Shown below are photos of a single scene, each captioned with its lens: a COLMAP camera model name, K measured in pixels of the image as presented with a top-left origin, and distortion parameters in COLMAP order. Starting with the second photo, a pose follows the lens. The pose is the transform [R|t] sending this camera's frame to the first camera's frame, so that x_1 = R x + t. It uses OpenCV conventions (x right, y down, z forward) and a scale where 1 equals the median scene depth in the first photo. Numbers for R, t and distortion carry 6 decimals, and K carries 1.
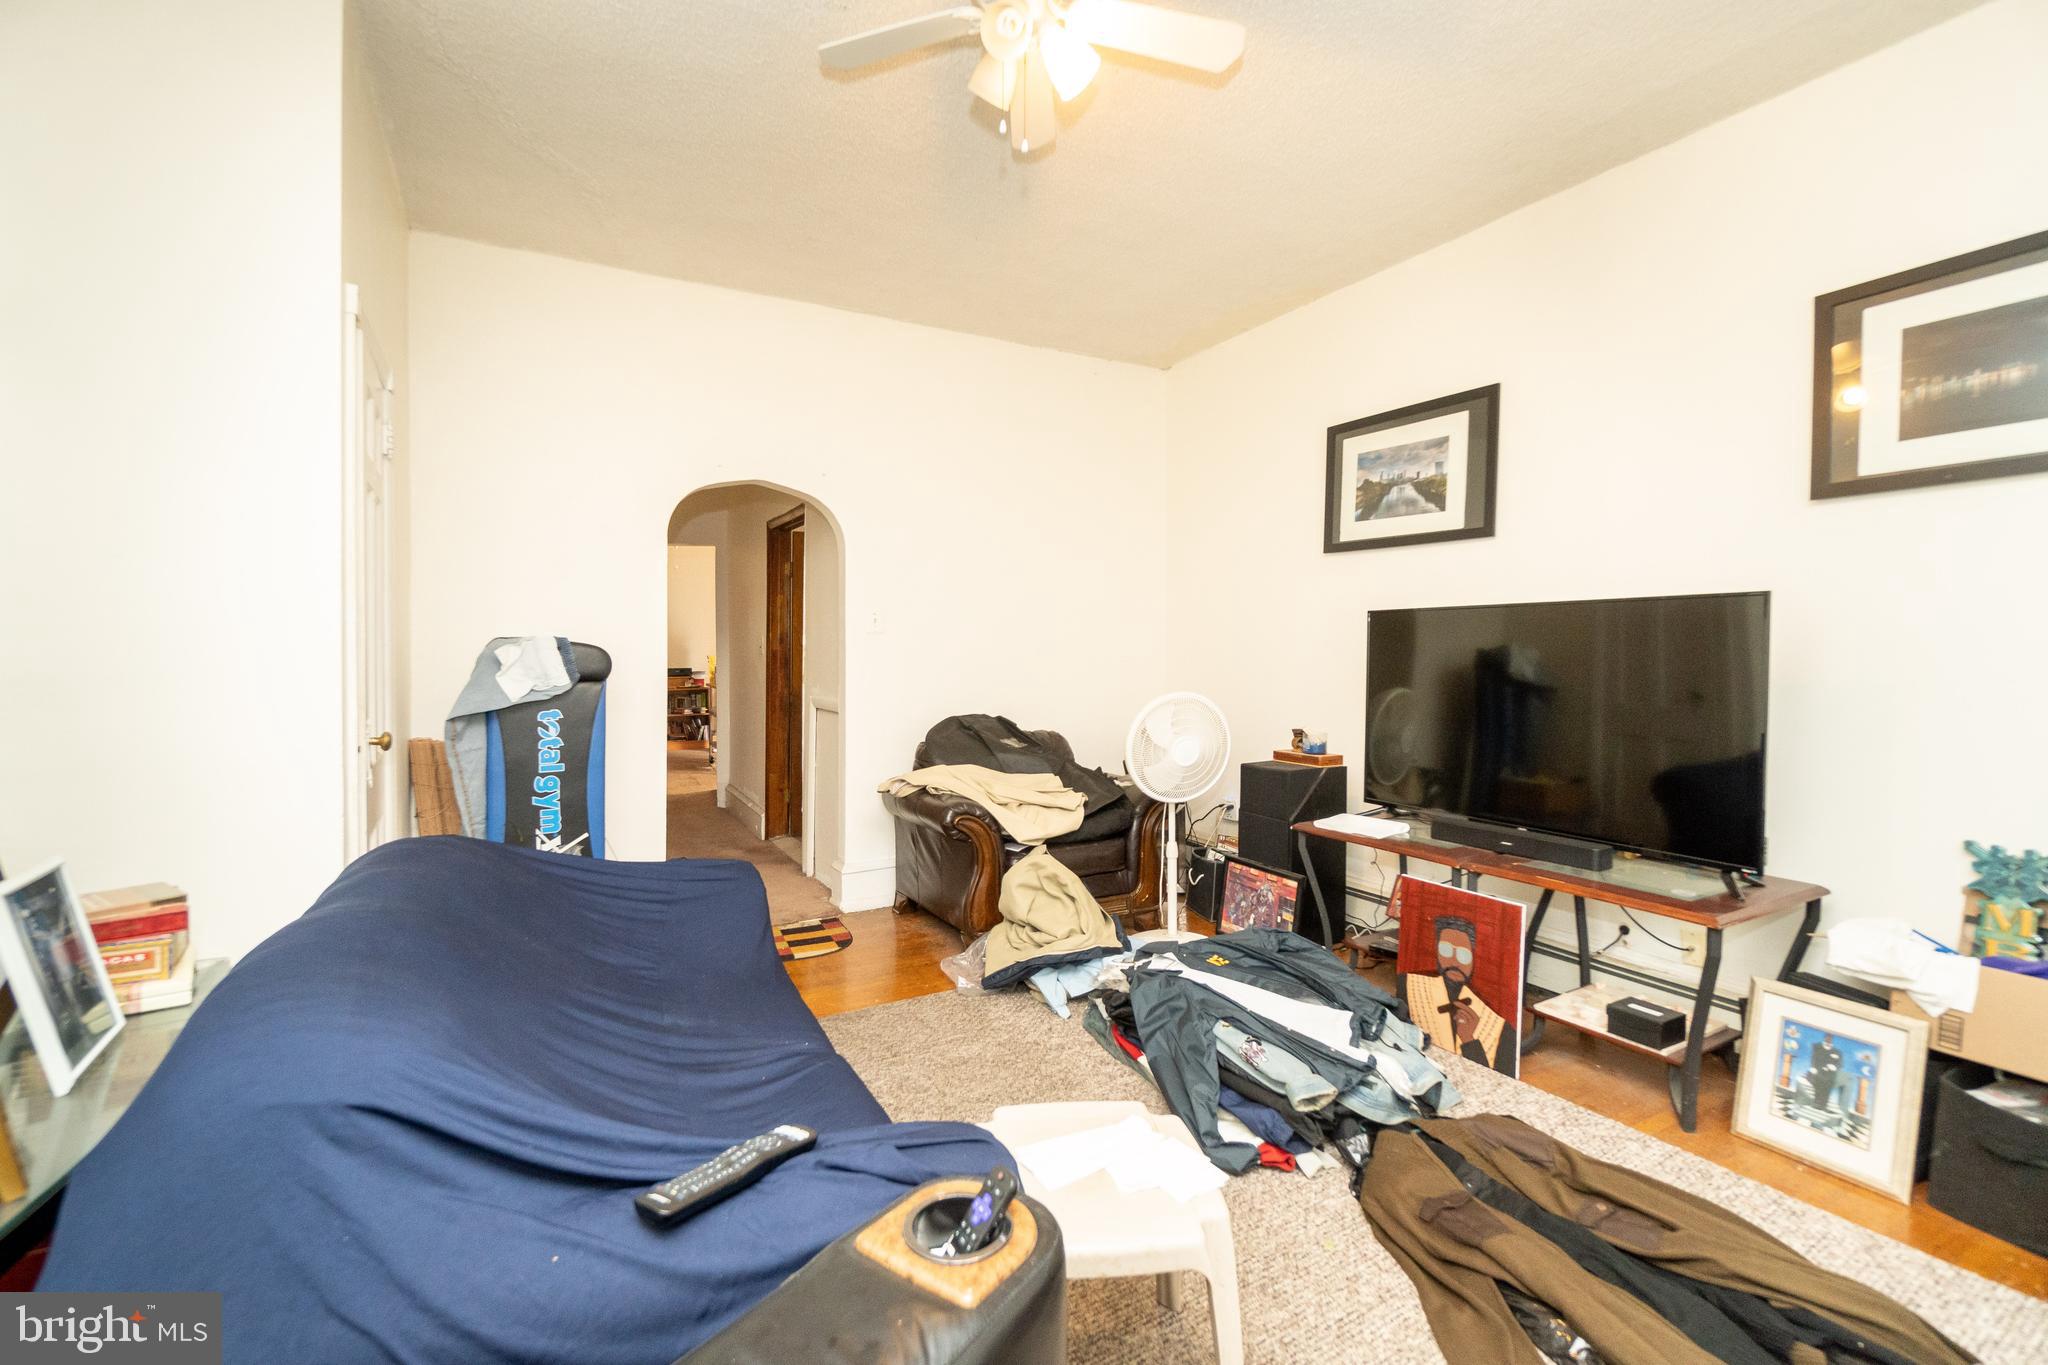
lens RADIAL K [[910.2, 0, 1030.8], [0, 910.2, 654.1], [0, 0, 1]] dist [-0.003324, -0.000689]
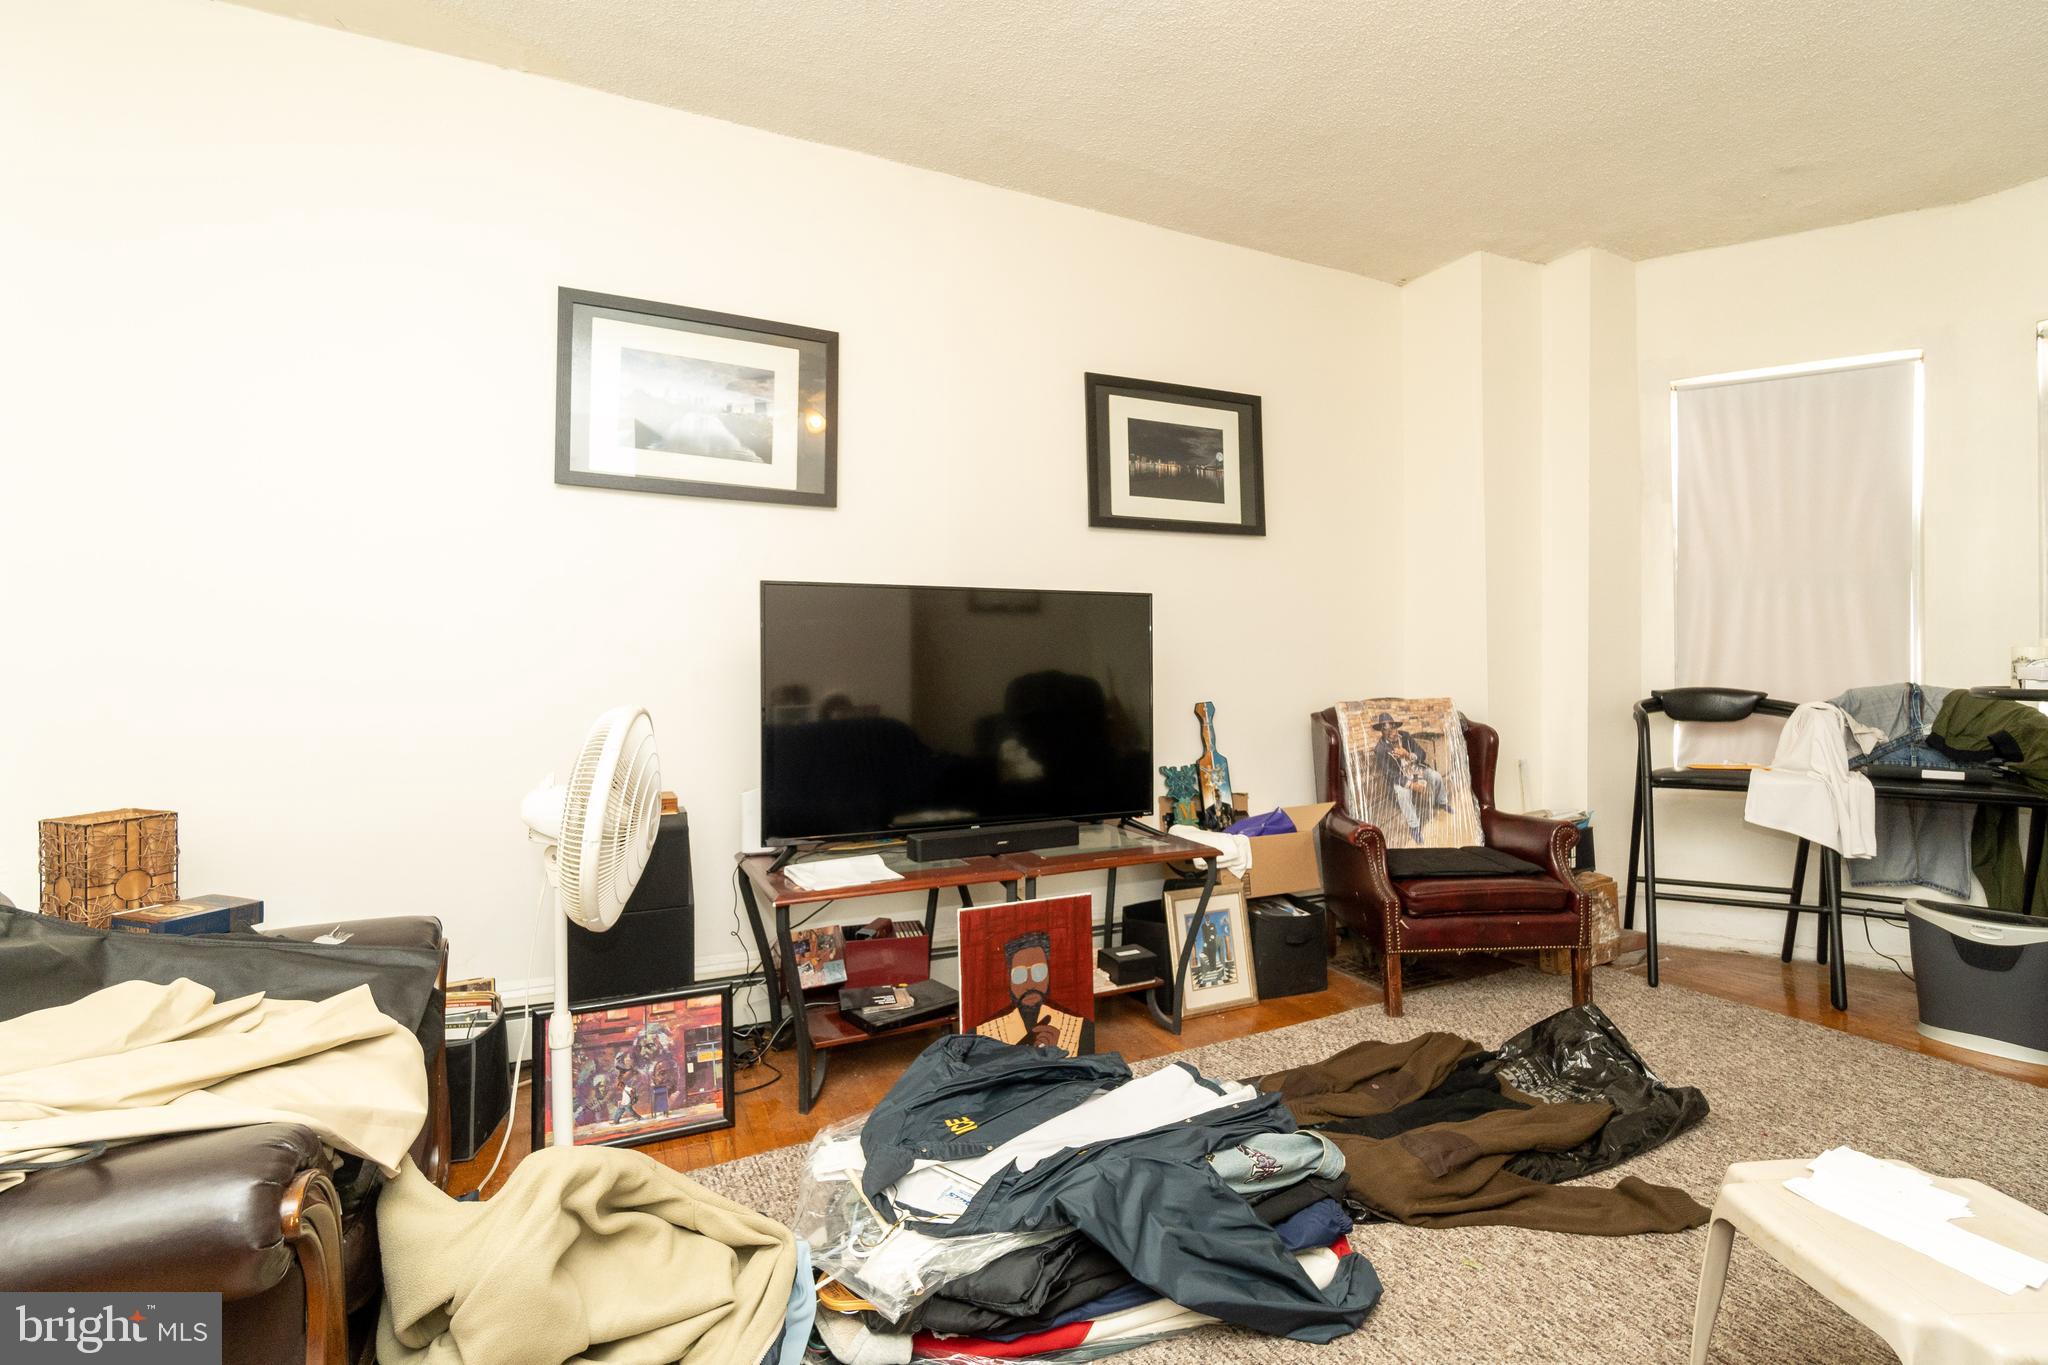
lens RADIAL K [[910.2, 0, 1030.8], [0, 910.2, 654.1], [0, 0, 1]] dist [-0.003324, -0.000689]
pose [[0.061940, 0.005633, 0.998064, -0.407792], [0.005462, 0.999967, -0.005983, 0.019534], [-0.998065, 0.005822, 0.061907, 0.902697]]
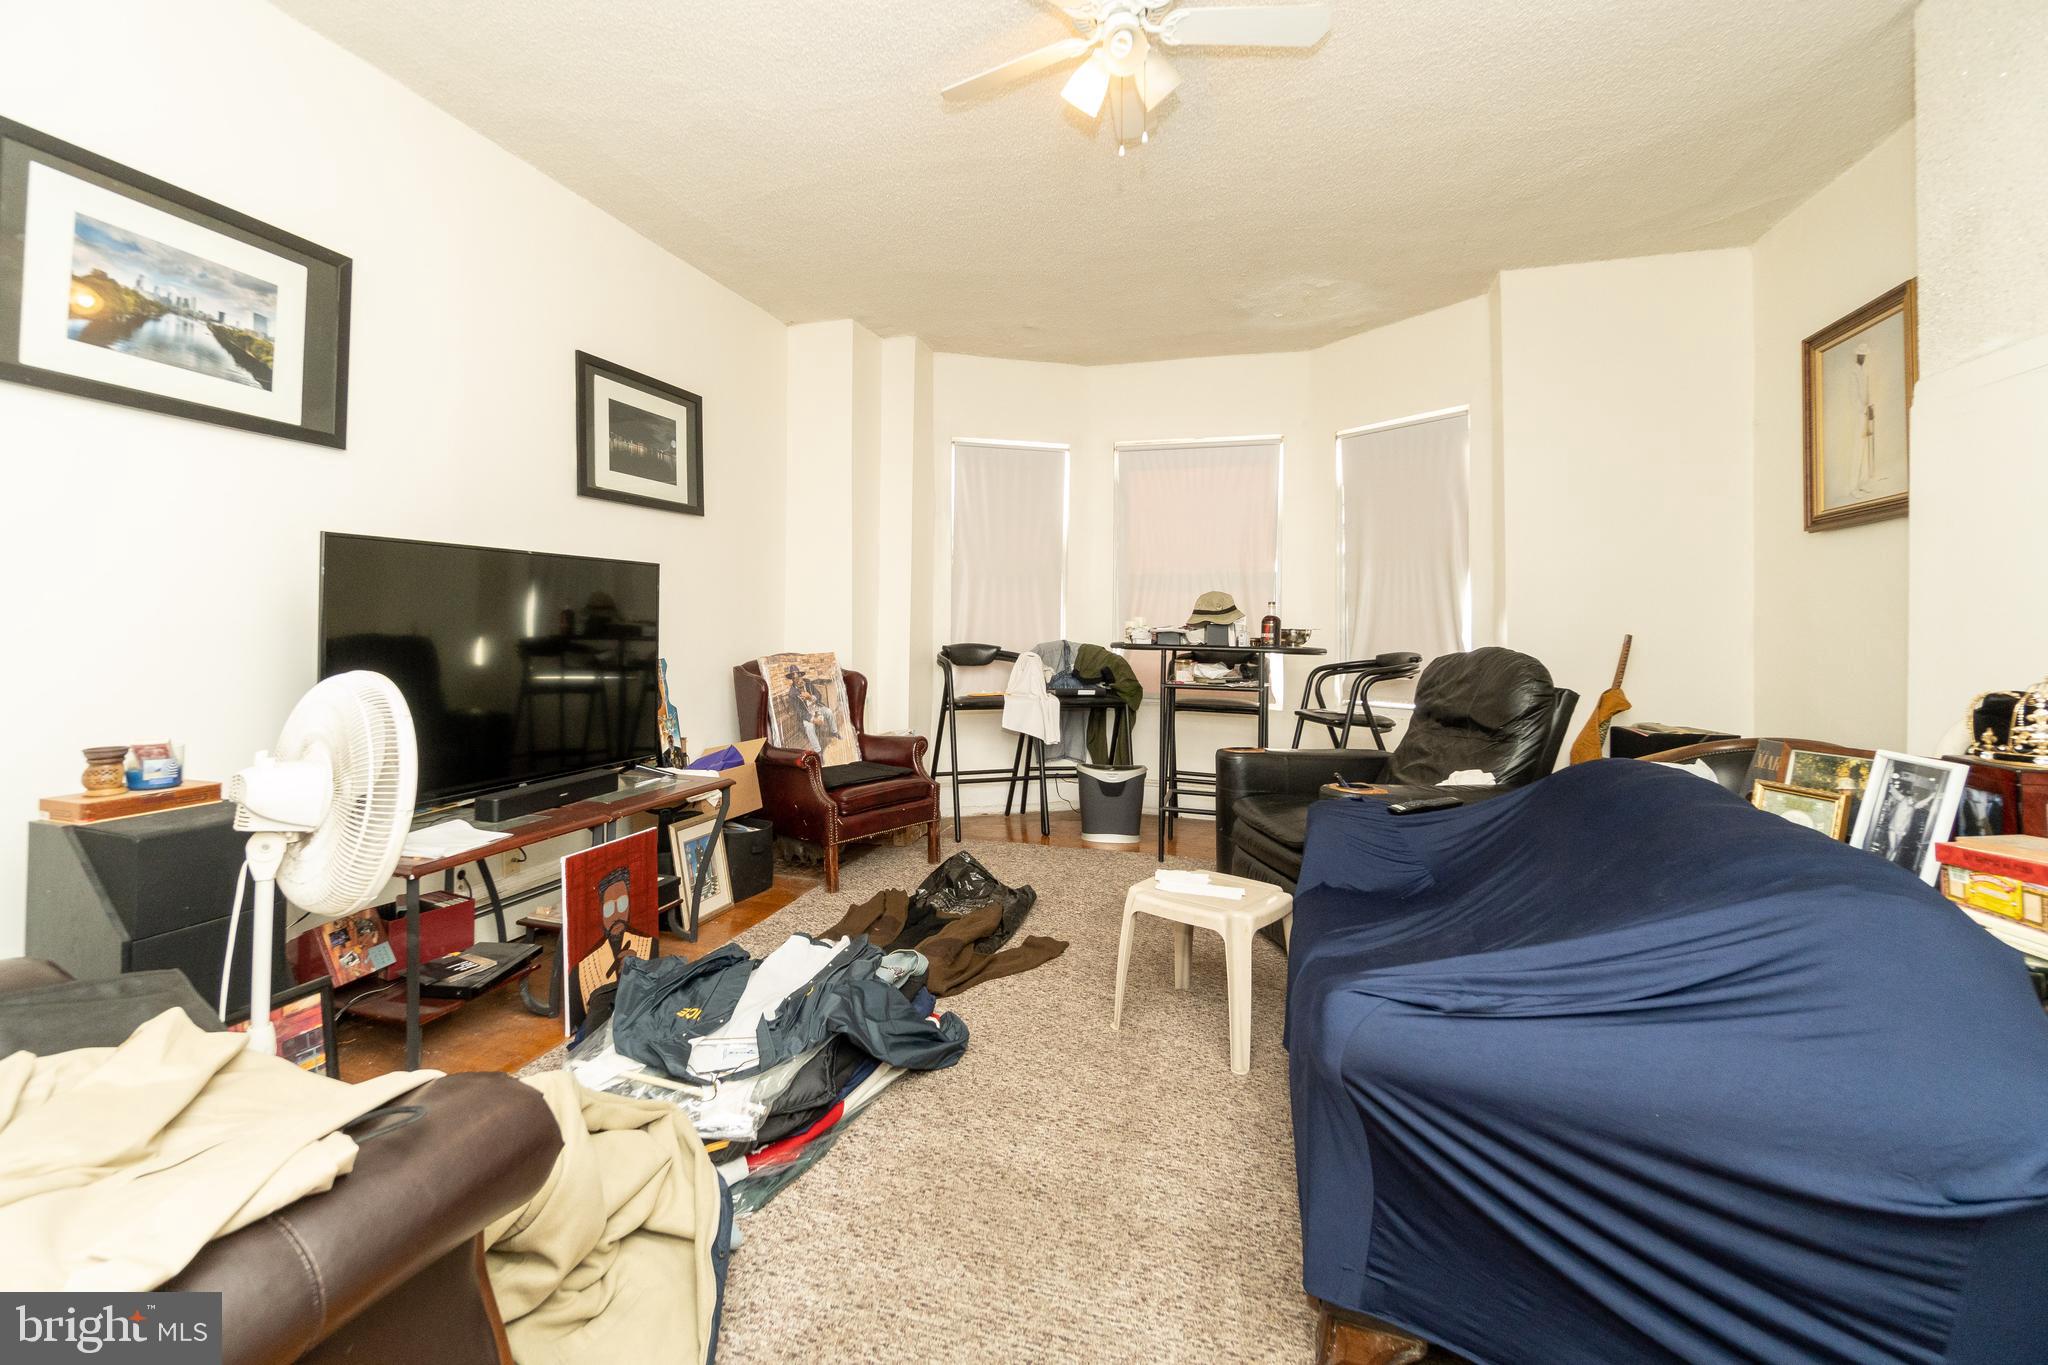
lens RADIAL K [[879.3, 0, 946.8], [0, 879.3, 604.2], [0, 0, 1]] dist [-0.002664, -0.000233]
pose [[-0.648150, 0.005383, 0.761493, -0.475301], [-0.010472, 0.999817, -0.015982, 0.011058], [-0.761440, -0.018333, -0.647976, 1.295089]]
